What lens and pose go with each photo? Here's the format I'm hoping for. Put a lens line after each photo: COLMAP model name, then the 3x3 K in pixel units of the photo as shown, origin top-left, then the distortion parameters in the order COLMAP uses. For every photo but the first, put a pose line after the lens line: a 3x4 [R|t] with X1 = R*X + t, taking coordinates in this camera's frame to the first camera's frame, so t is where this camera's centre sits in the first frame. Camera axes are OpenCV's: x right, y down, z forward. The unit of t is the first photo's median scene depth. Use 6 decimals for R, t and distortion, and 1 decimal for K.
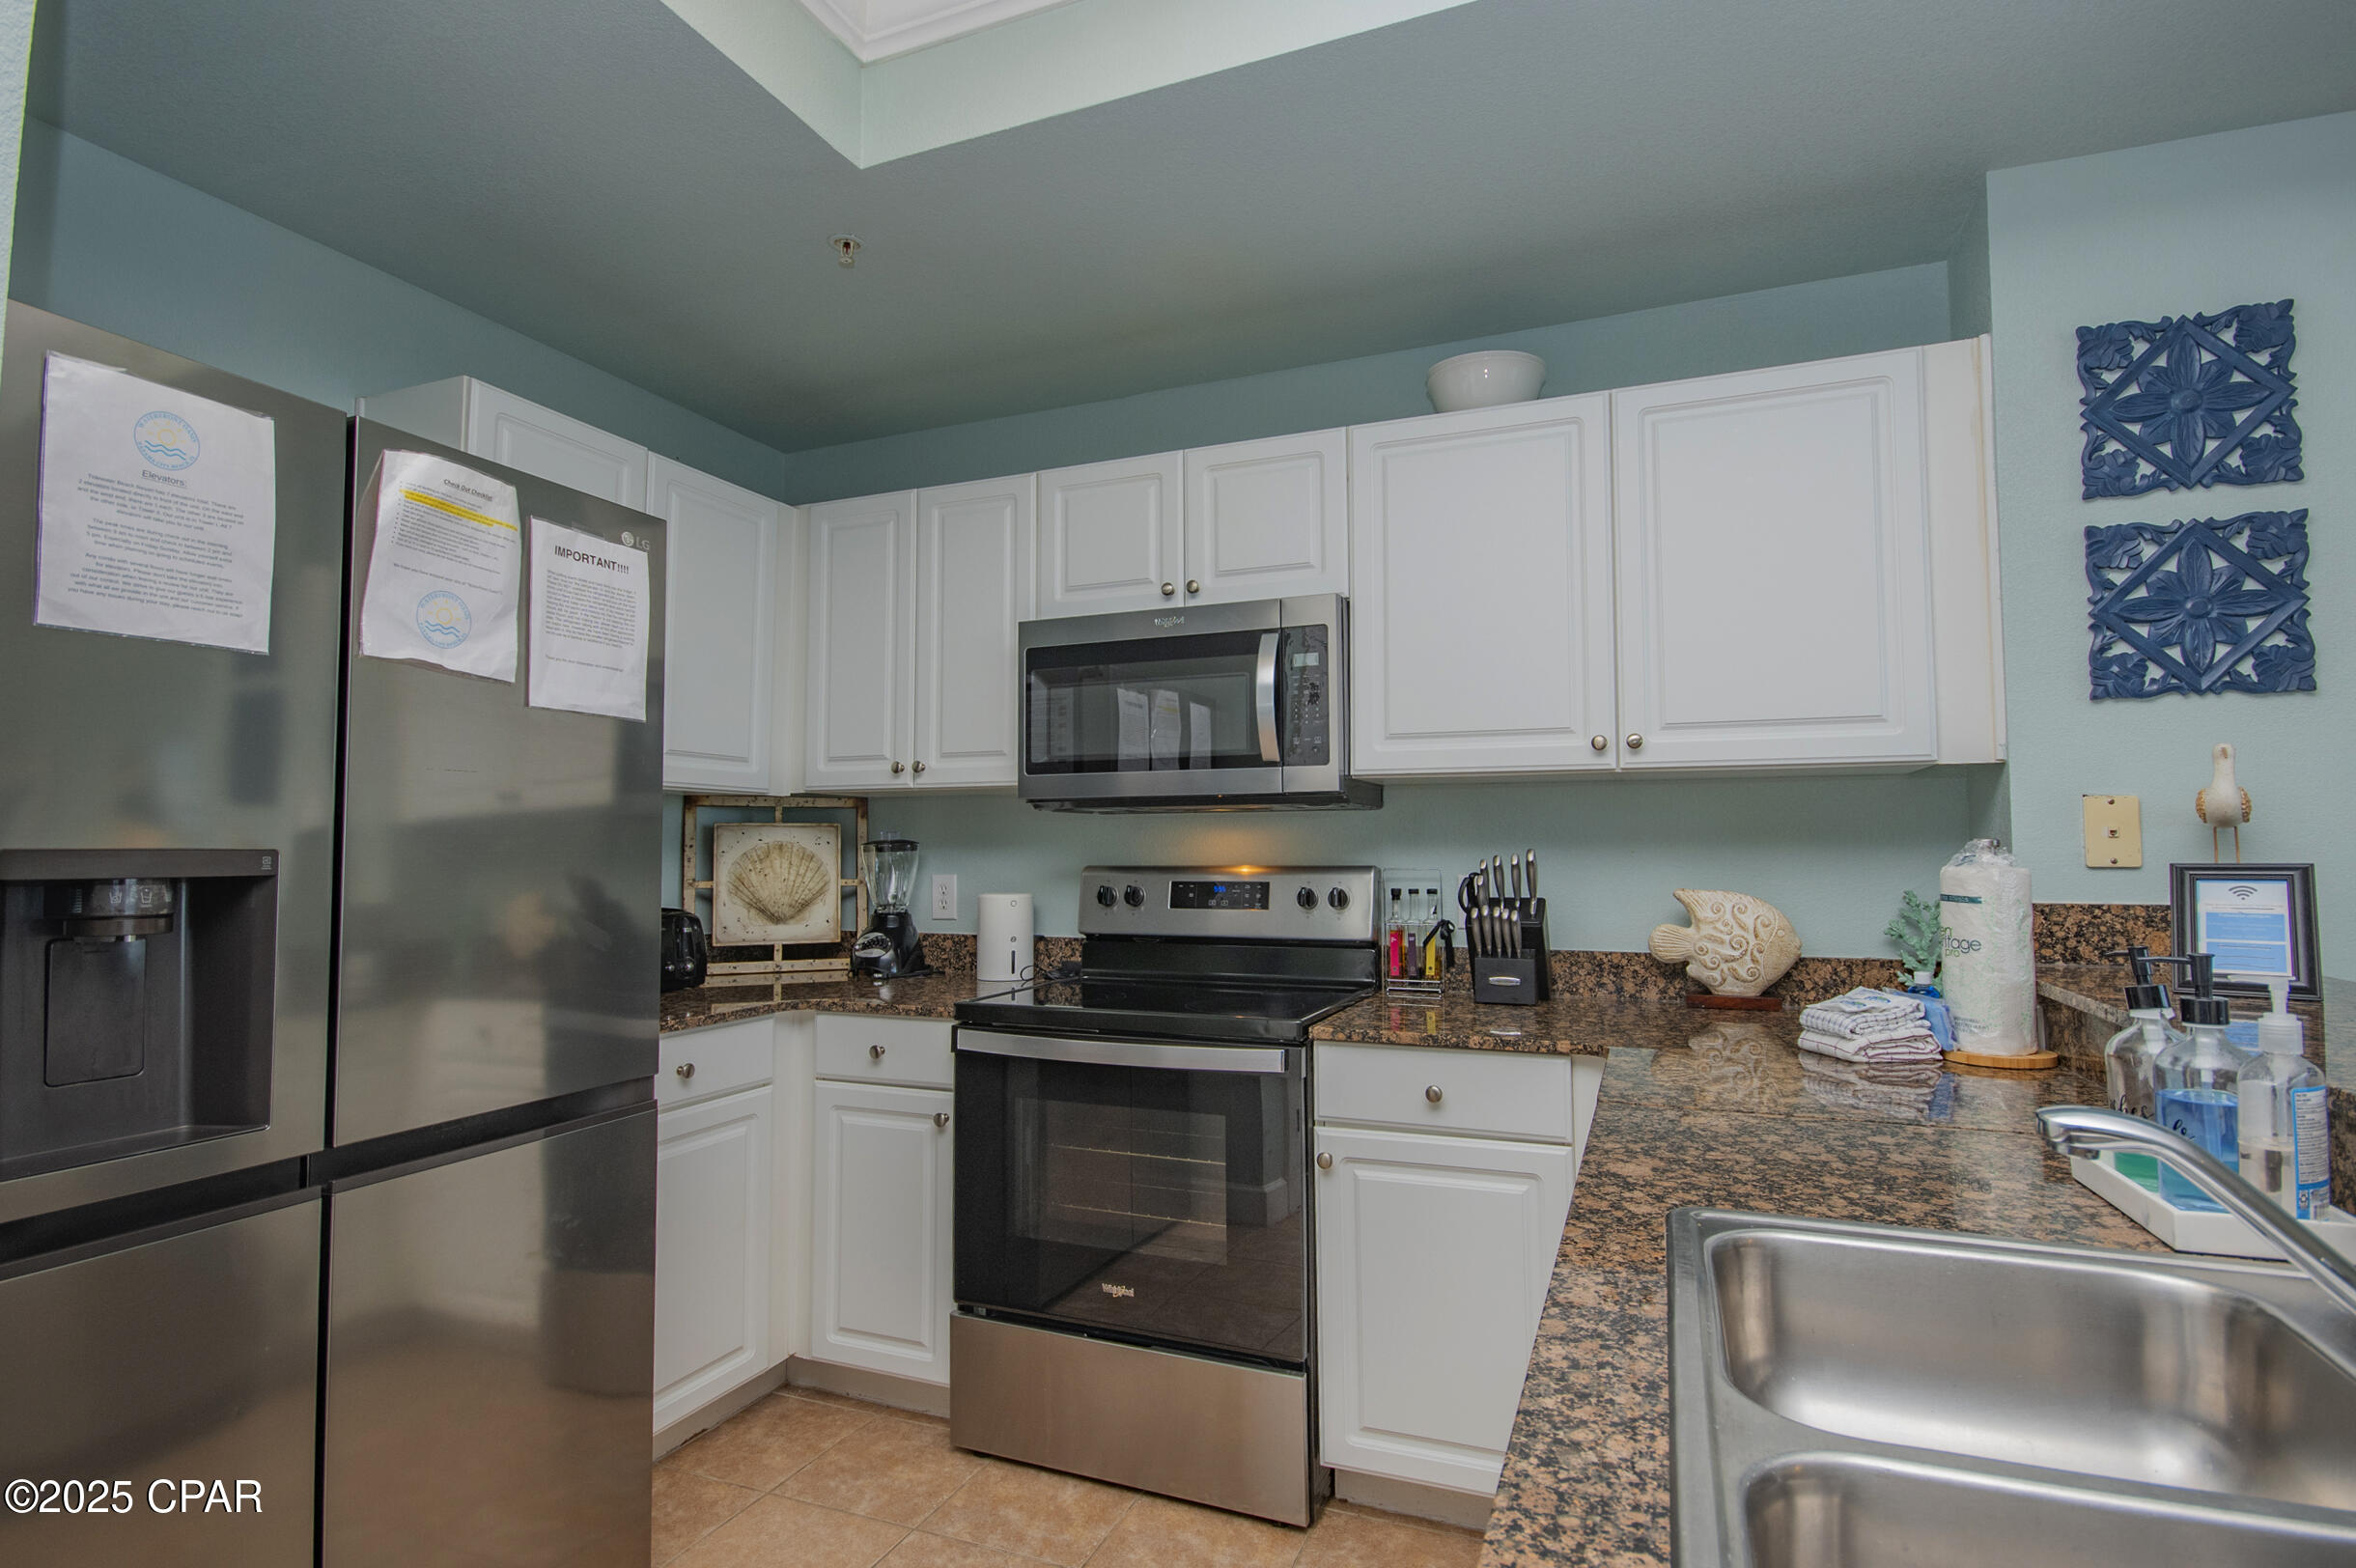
lens RADIAL K [[1160.3, 0, 1184.9], [0, 1160.3, 786.8], [0, 0, 1]] dist [0.012067, -0.014358]
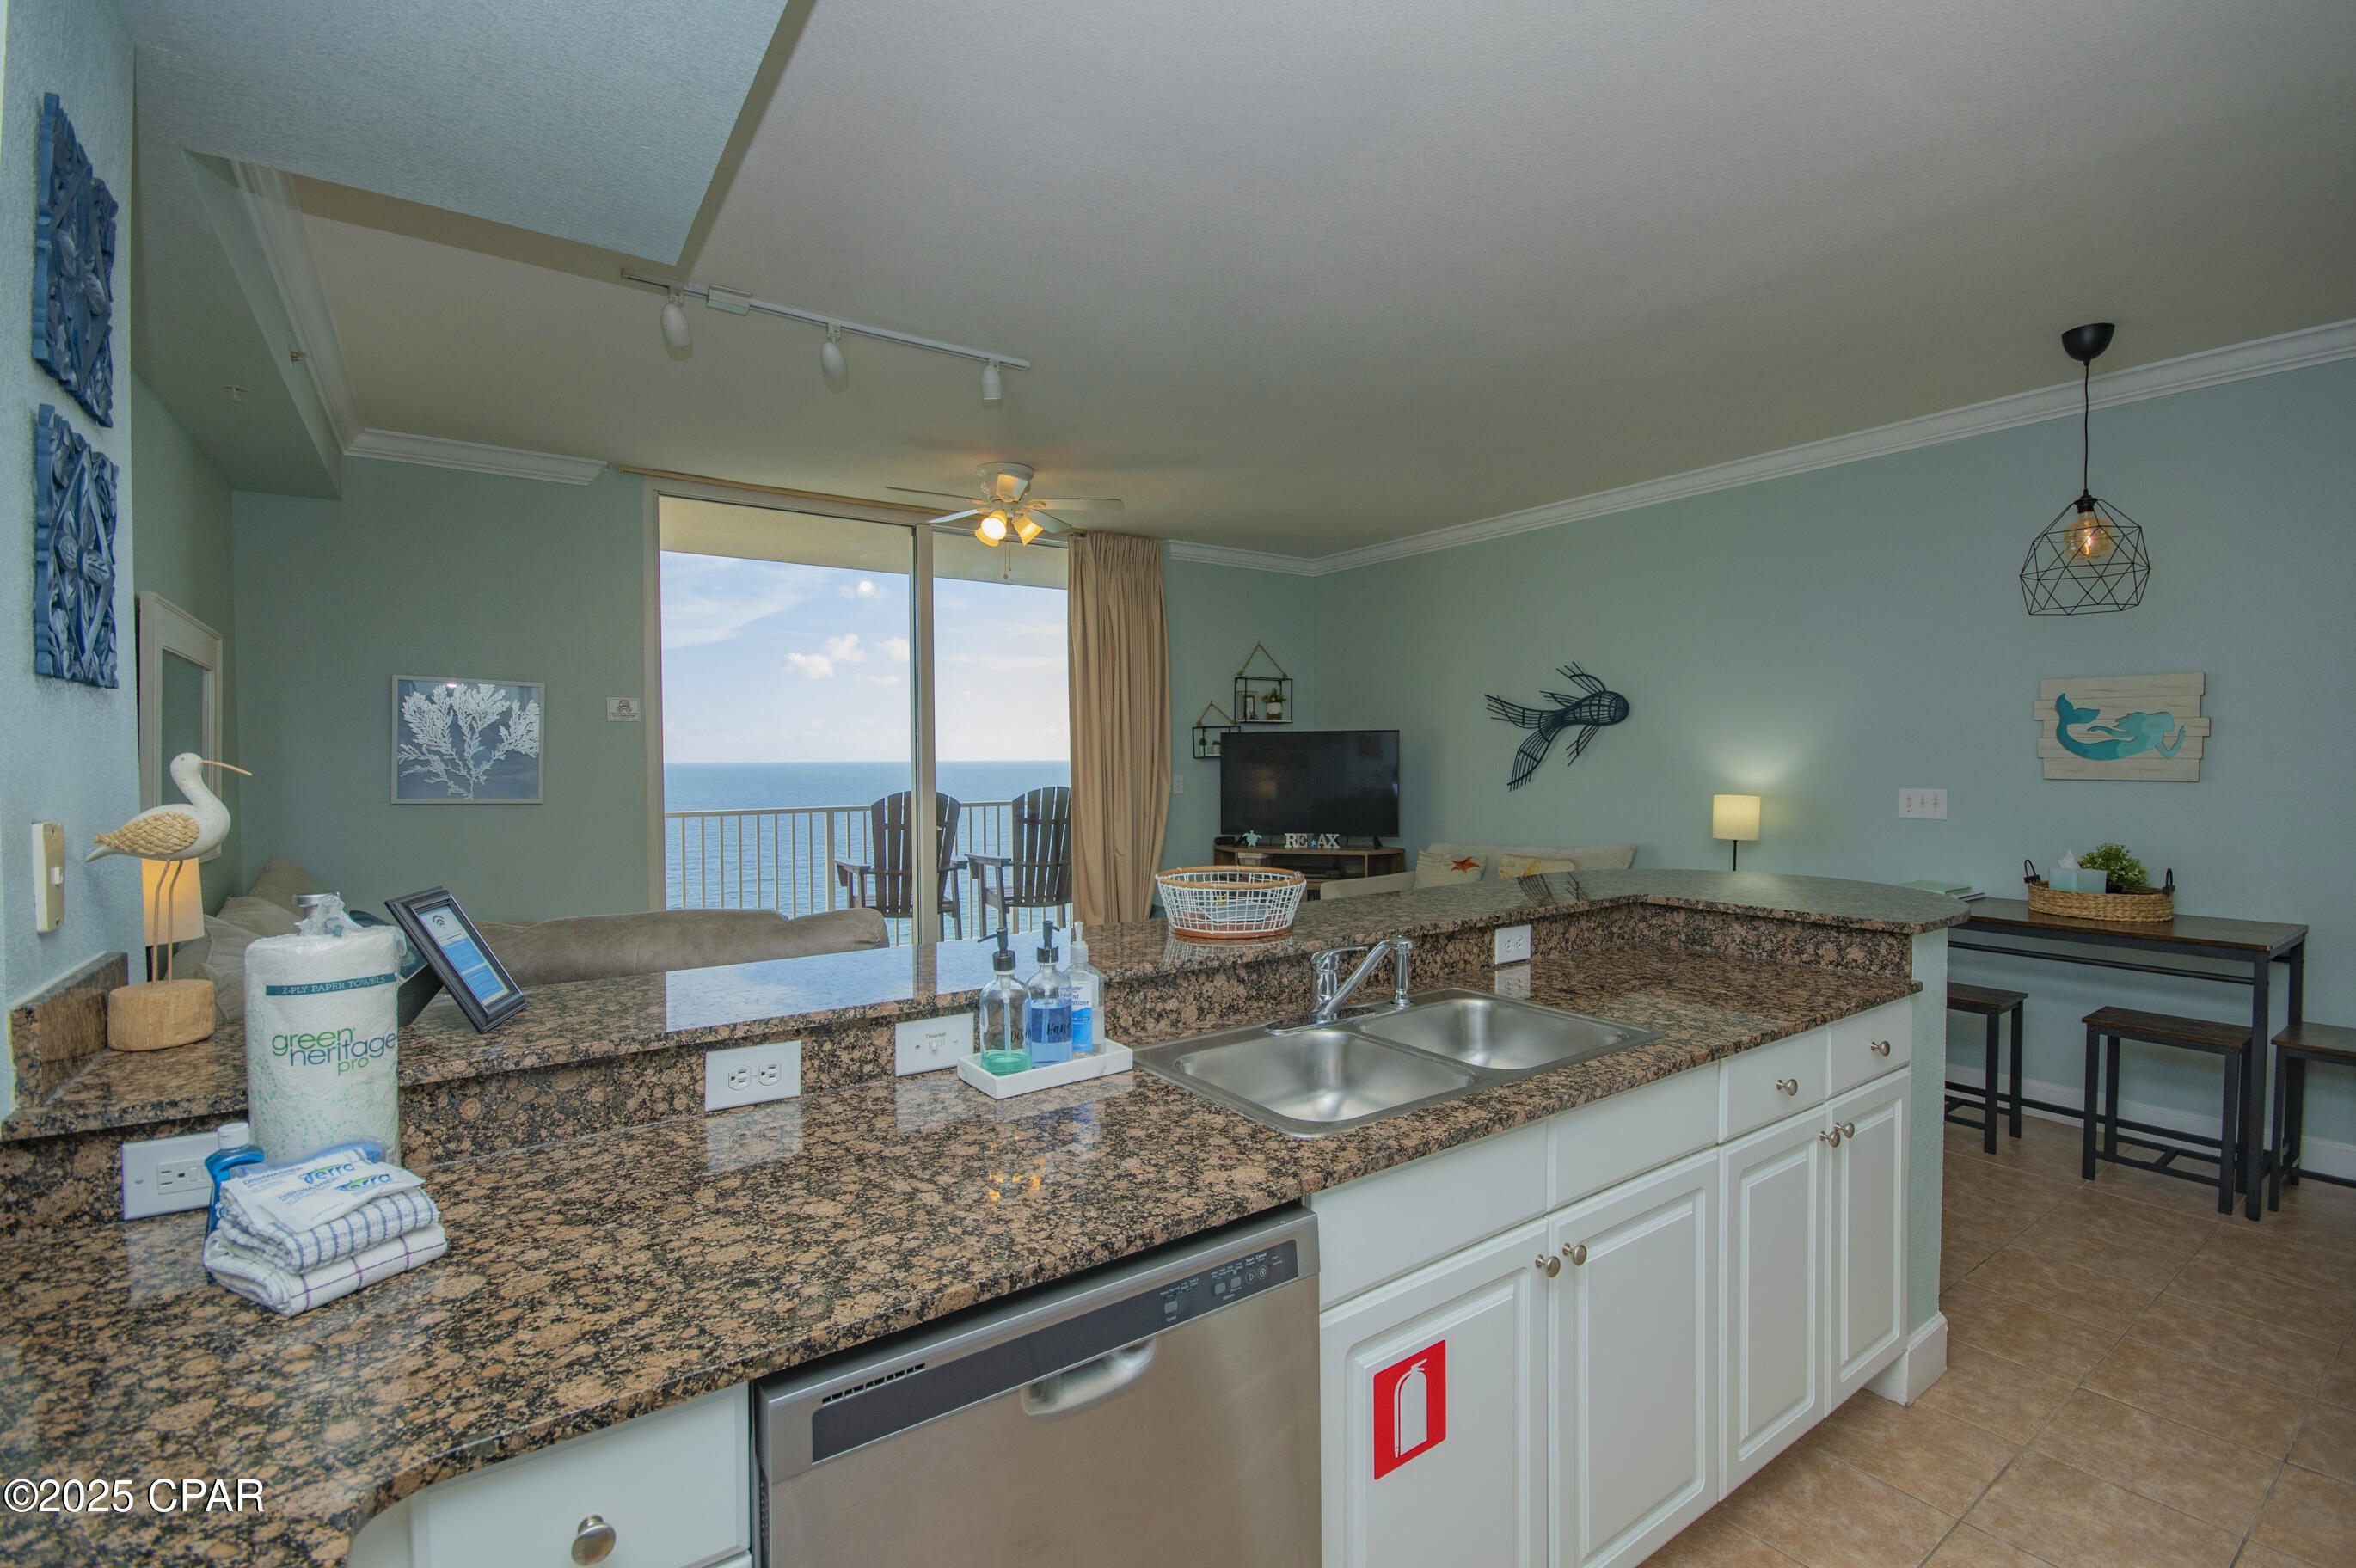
lens RADIAL K [[1034.8, 0, 1185.6], [0, 1034.8, 782.9], [0, 0, 1]] dist [0.000827, 0.000134]
pose [[-0.841843, -0.007389, 0.539672, -0.061361], [-0.022591, 0.999512, -0.021554, -0.016510], [-0.539250, -0.030337, -0.841599, 1.077686]]
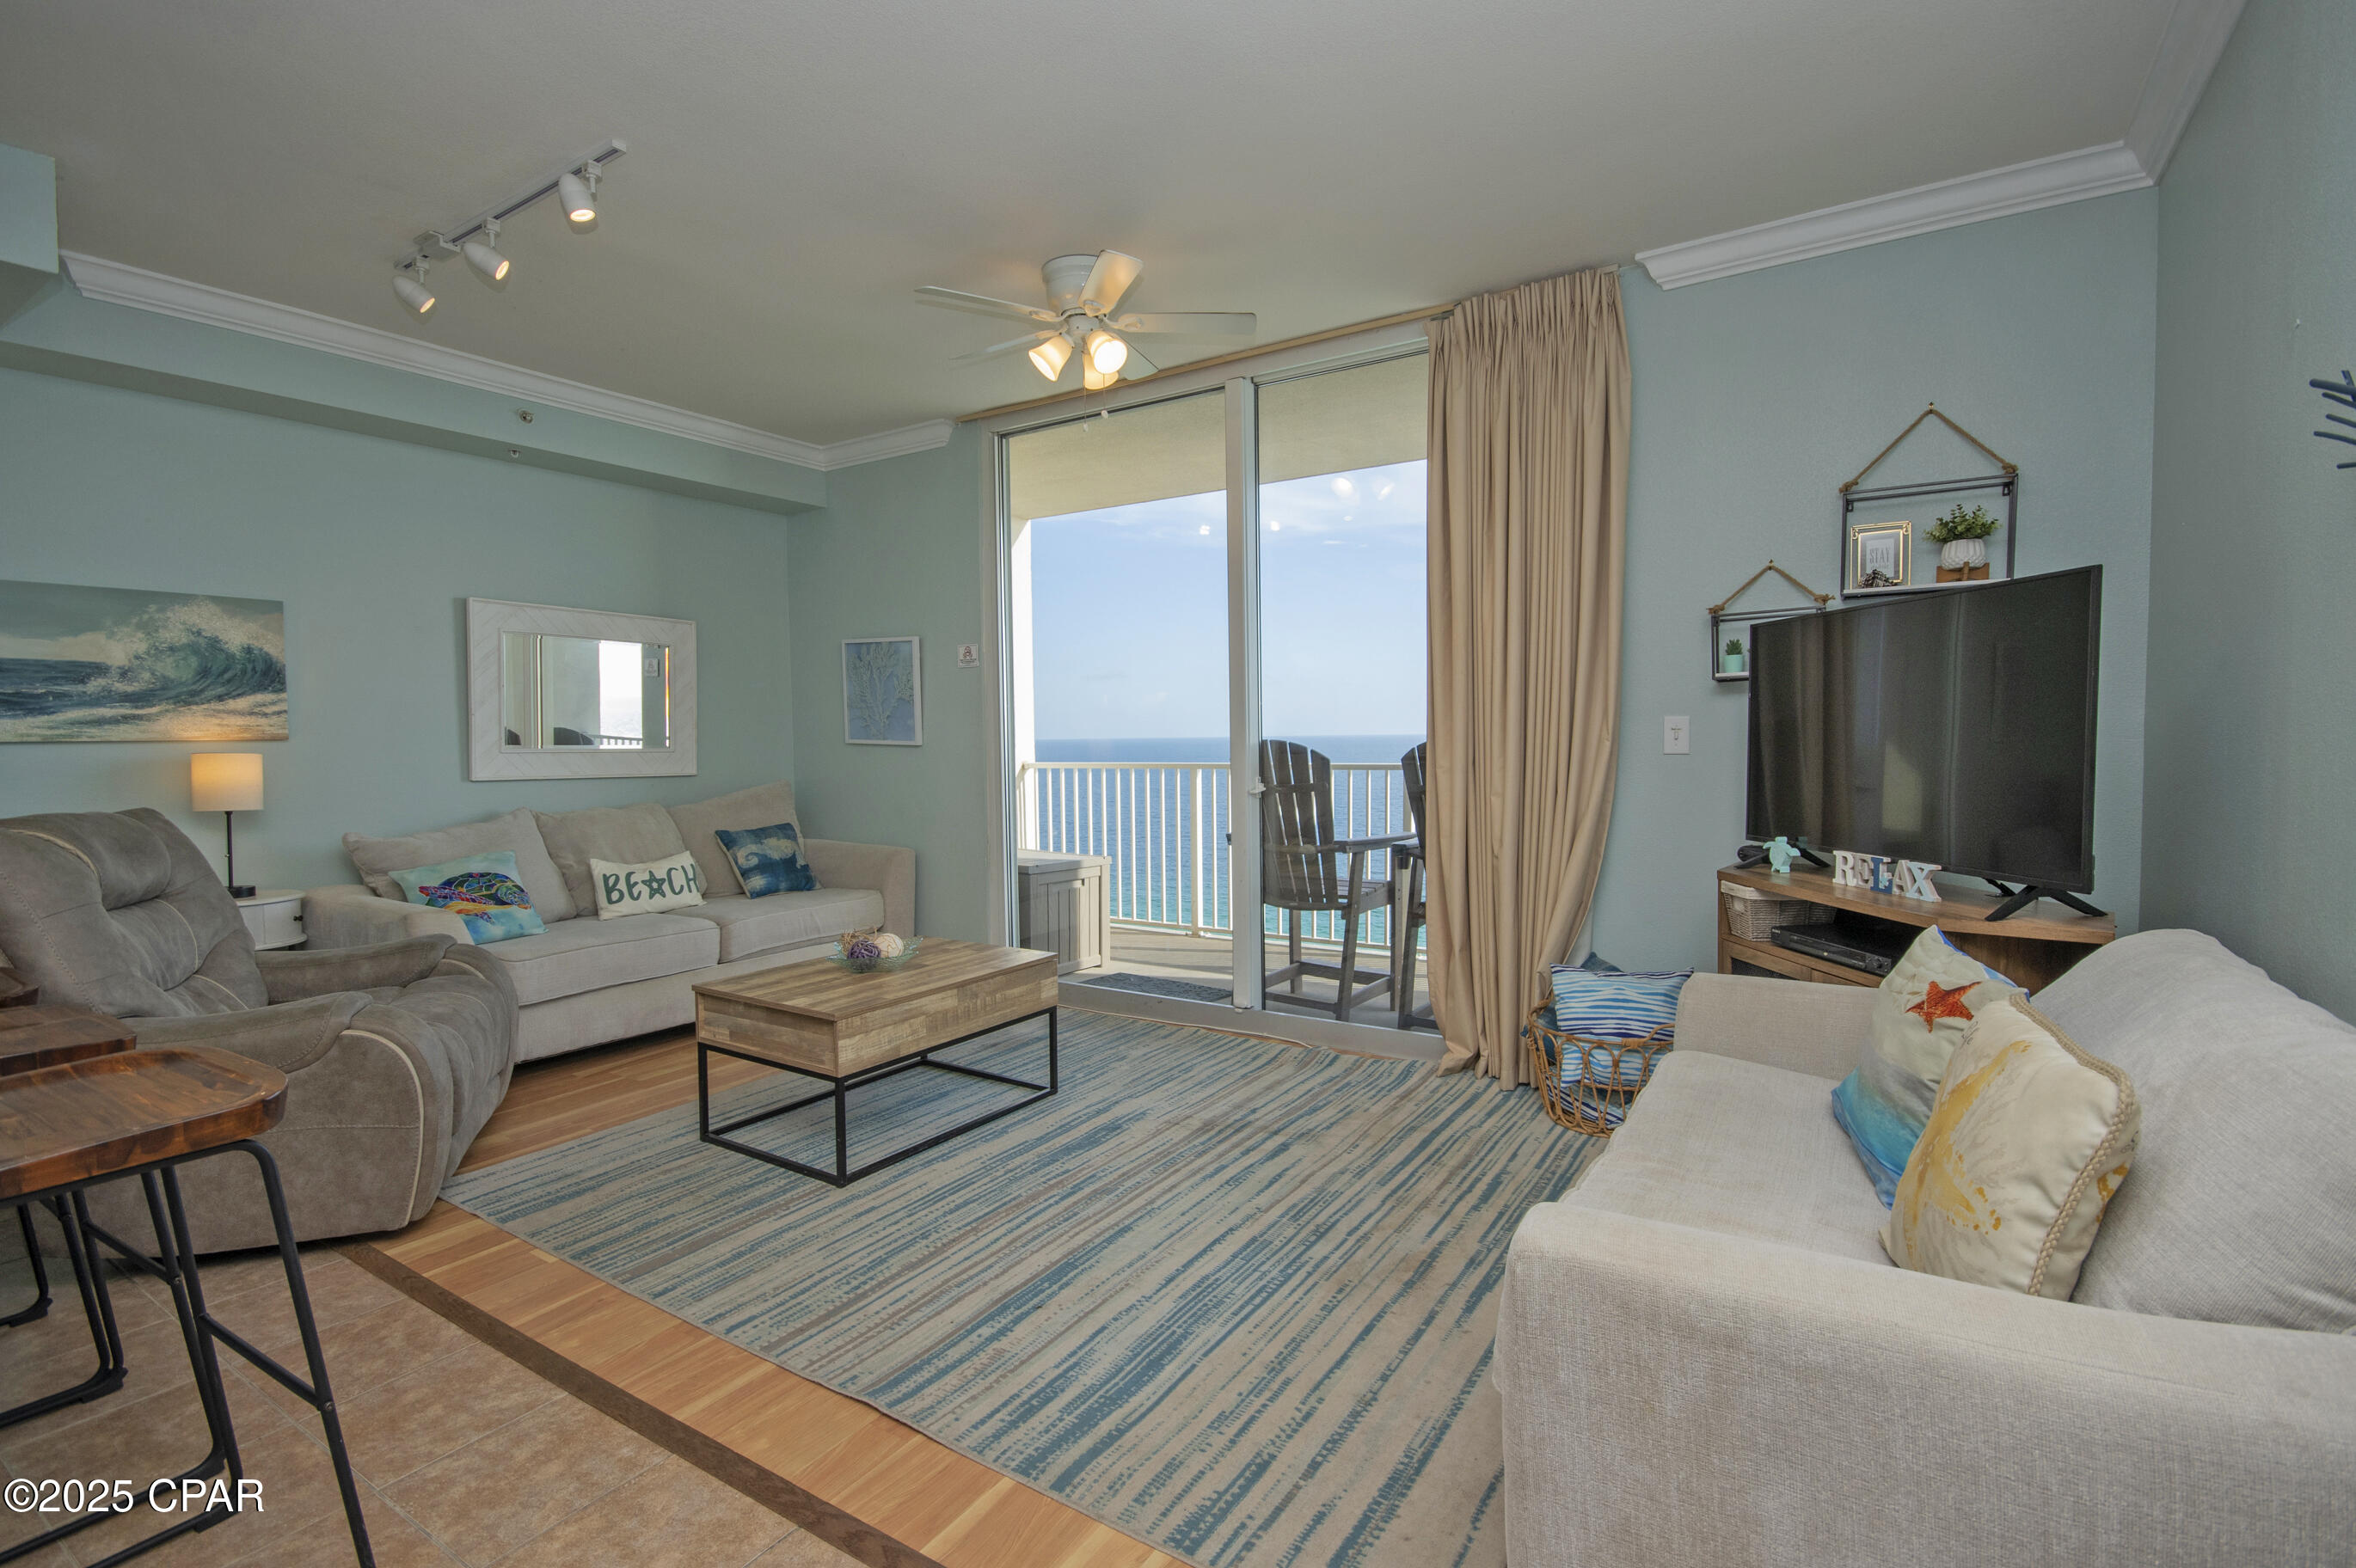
lens RADIAL K [[1055.0, 0, 1210.9], [0, 1055.0, 788.5], [0, 0, 1]] dist [-0.002238, -0.000535]
pose [[0.166159, -0.051788, 0.984738, -0.085172], [-0.041514, 0.997367, 0.059457, -0.063228], [-0.985225, -0.050759, 0.163572, -1.129954]]
